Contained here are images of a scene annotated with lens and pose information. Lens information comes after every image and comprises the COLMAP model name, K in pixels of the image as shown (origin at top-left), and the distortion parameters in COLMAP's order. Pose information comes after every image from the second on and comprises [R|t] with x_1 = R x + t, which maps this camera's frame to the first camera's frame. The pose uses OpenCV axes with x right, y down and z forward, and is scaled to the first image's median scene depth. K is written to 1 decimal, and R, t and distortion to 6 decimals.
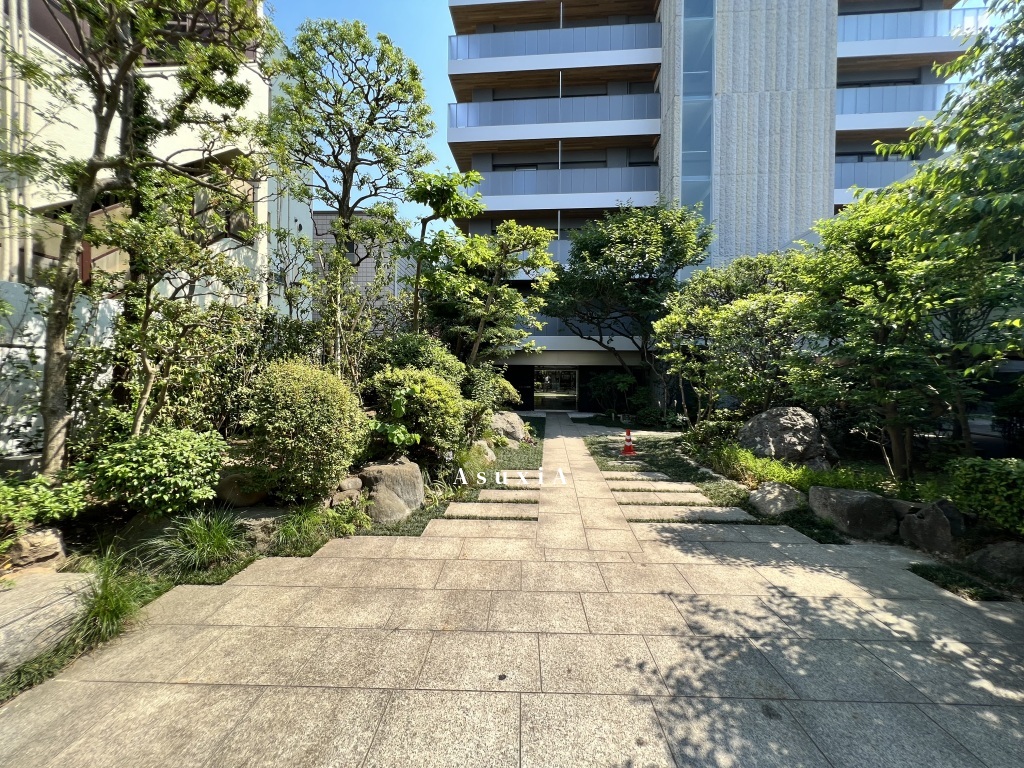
lens RADIAL K [[407.2, 0, 504.0], [0, 407.2, 375.8], [0, 0, 1]] dist [0.001247, 0.000709]
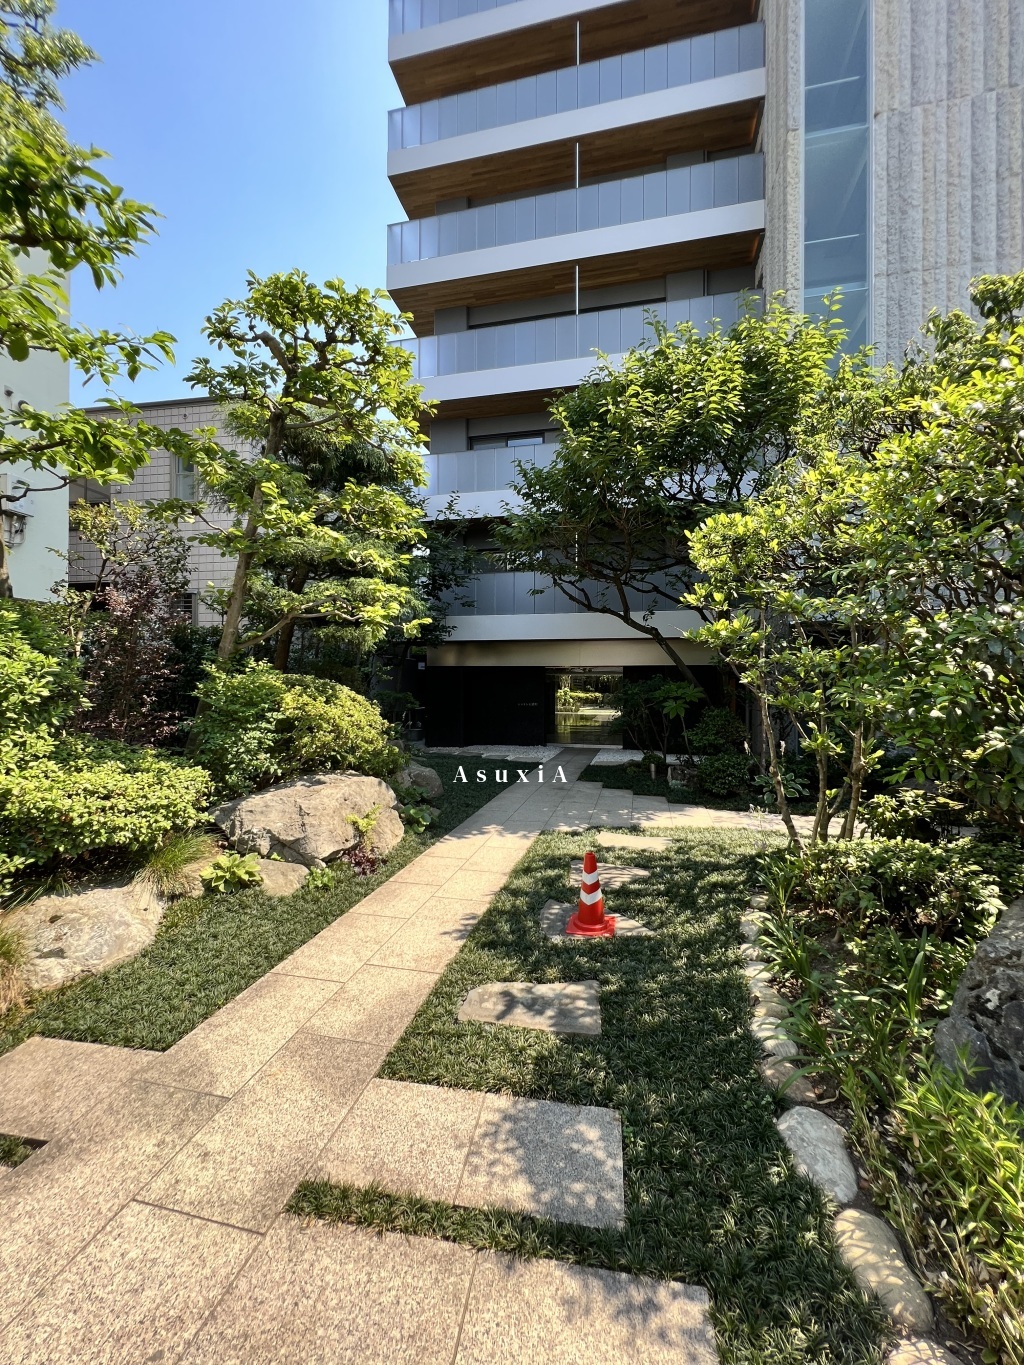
lens RADIAL K [[542.8, 0, 509.9], [0, 542.8, 675.1], [0, 0, 1]] dist [0.001247, 0.000709]
pose [[0.991452, -0.008349, -0.130201, 0.148944], [0.006567, 0.999879, -0.014114, -0.003921], [0.130303, 0.013138, 0.991387, 0.274110]]
